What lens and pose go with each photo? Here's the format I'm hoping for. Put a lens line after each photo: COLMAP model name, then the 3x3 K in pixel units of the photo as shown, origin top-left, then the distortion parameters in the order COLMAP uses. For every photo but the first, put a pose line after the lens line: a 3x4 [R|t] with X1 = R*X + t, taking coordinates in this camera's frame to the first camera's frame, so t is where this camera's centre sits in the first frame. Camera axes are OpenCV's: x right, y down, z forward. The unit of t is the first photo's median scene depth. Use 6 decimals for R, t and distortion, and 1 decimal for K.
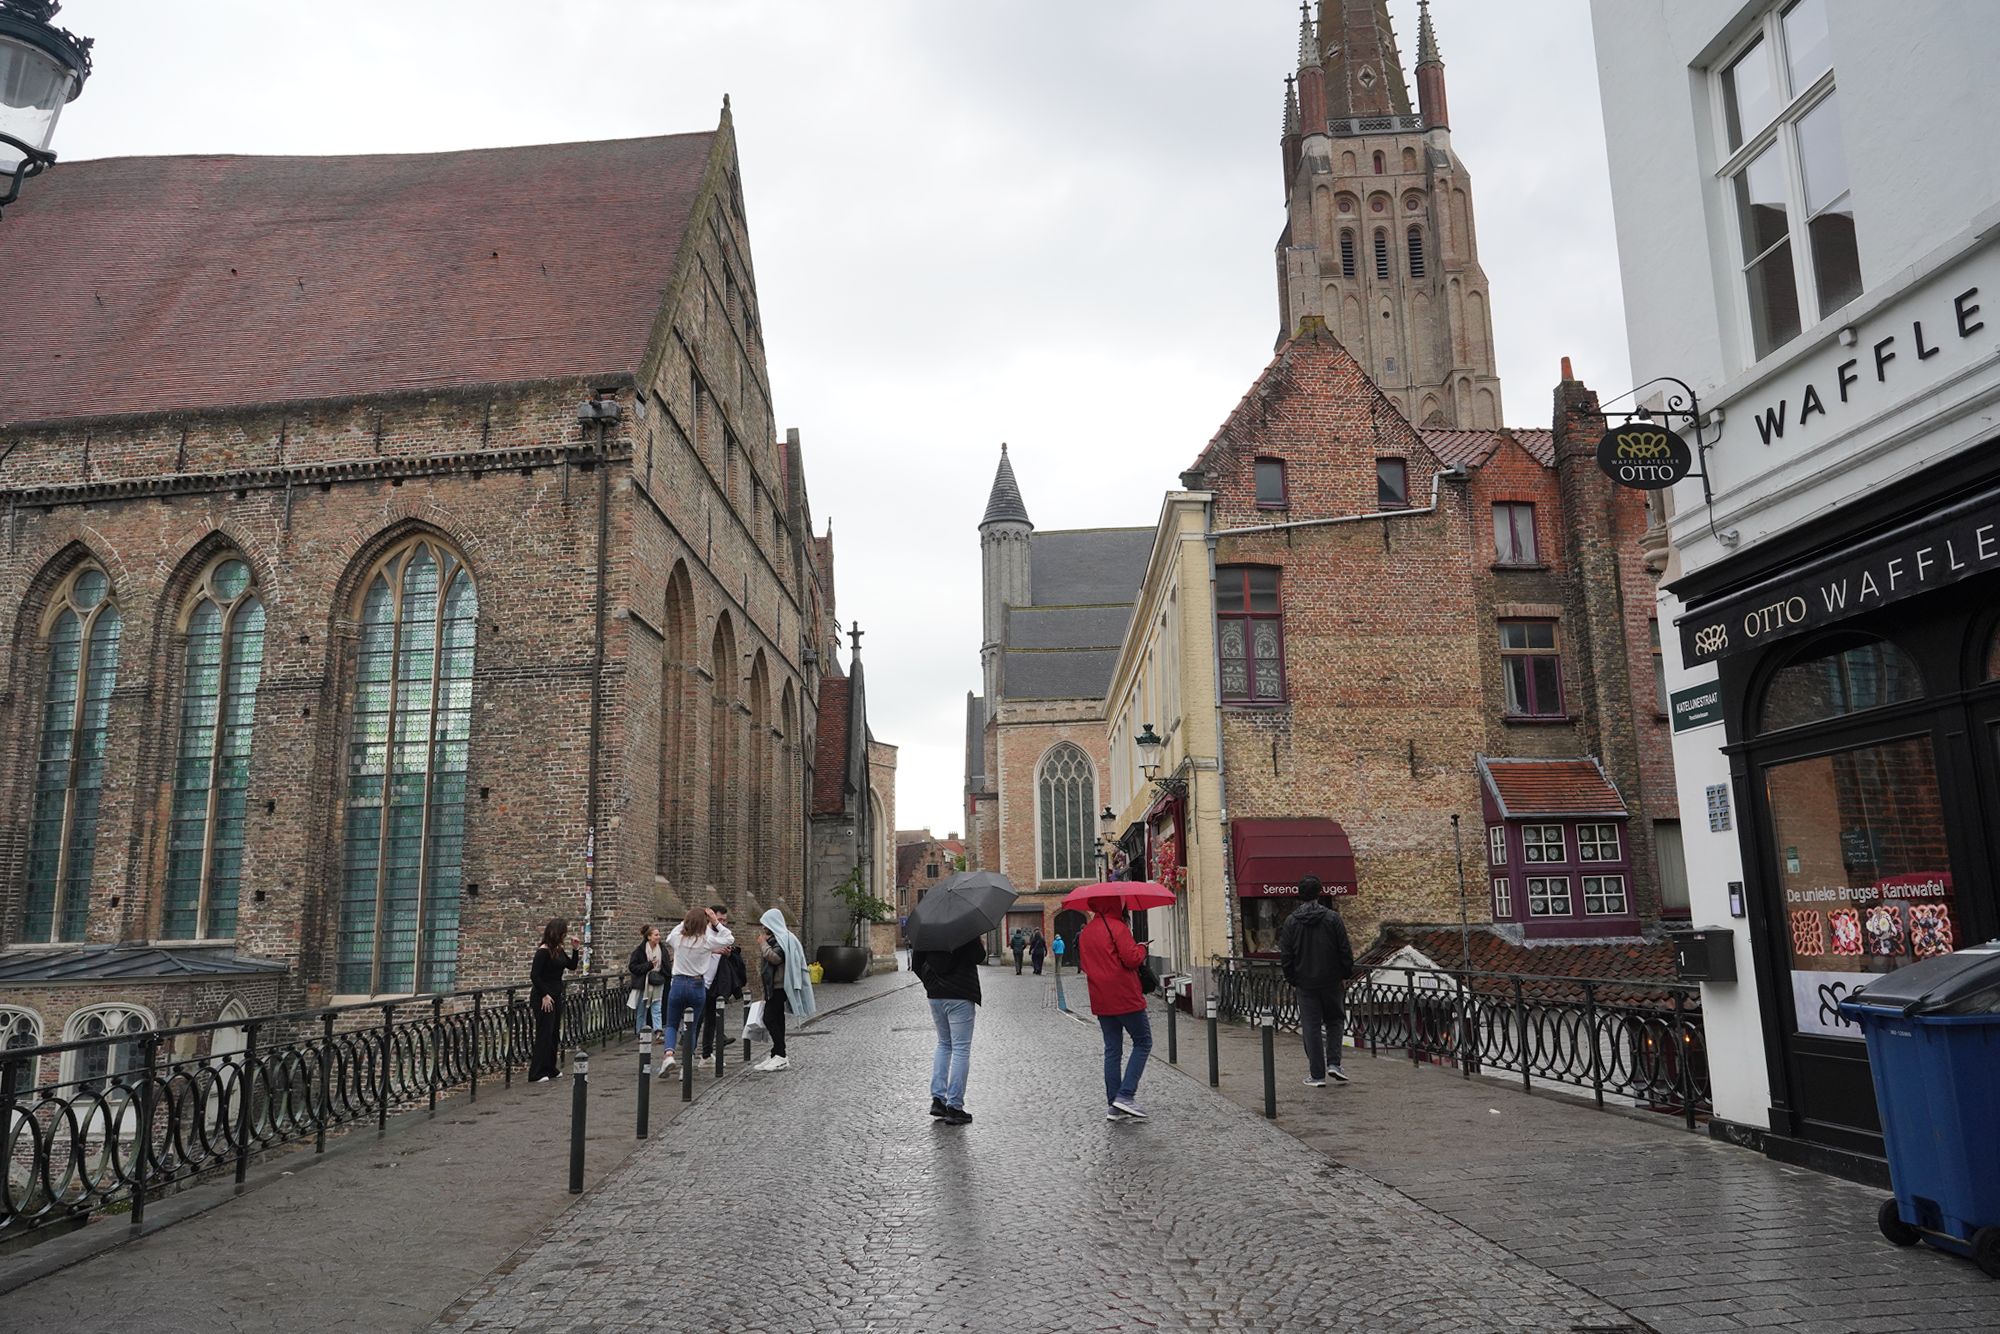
lens RADIAL K [[1335.7, 0, 990.1], [0, 1335.7, 673.2], [0, 0, 1]] dist [-0.026983, 0.024854]
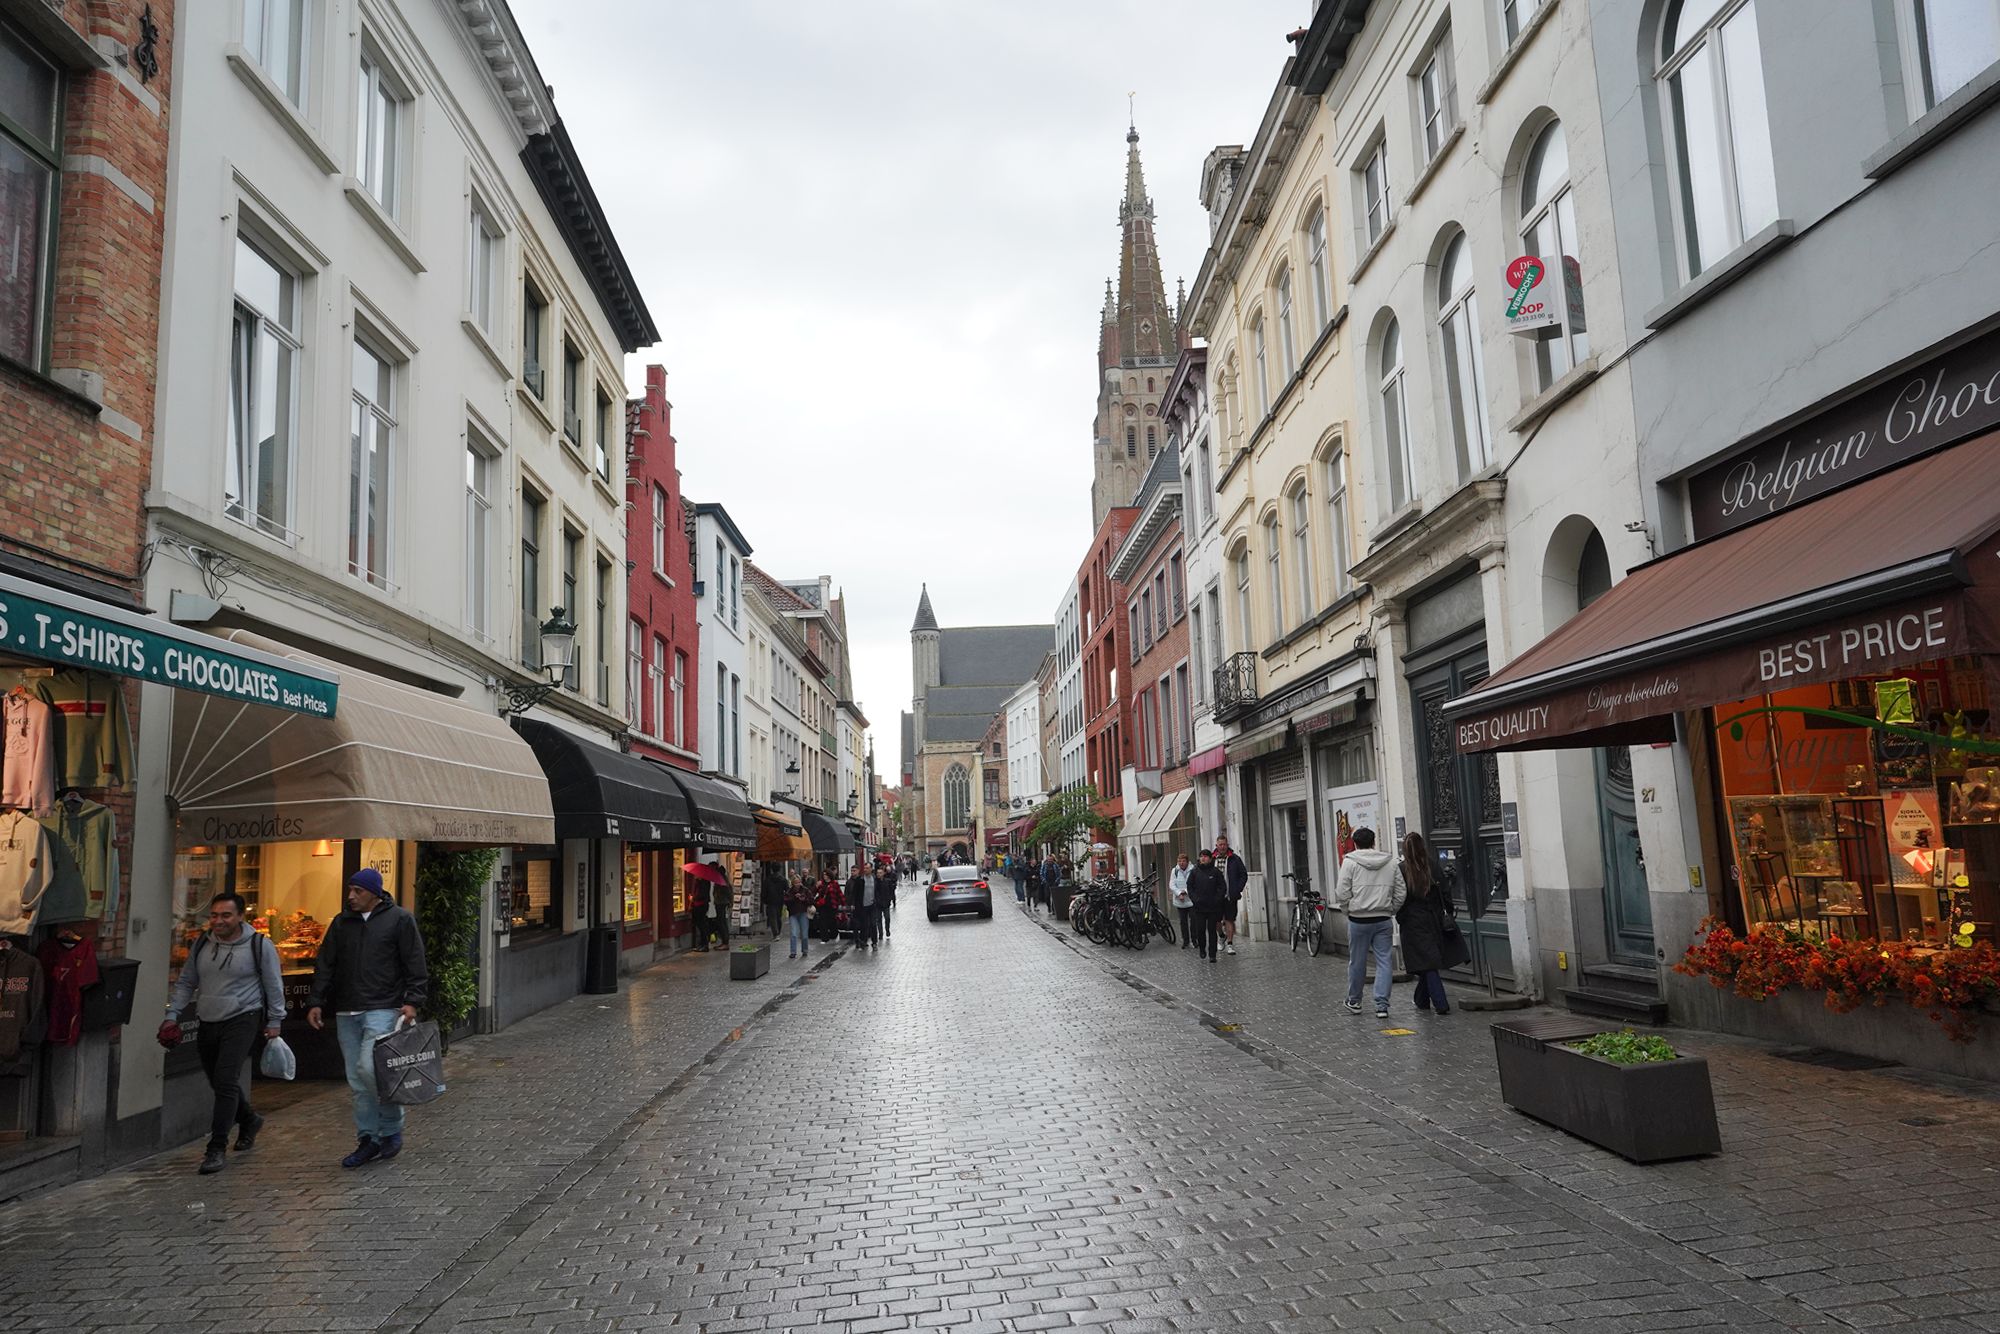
lens RADIAL K [[1335.7, 0, 990.1], [0, 1335.7, 673.2], [0, 0, 1]] dist [-0.026983, 0.024854]
pose [[0.997640, -0.006690, 0.068333, -0.029733], [0.002711, 0.998304, 0.058146, -0.189704], [-0.068606, -0.057824, 0.995967, -0.966730]]
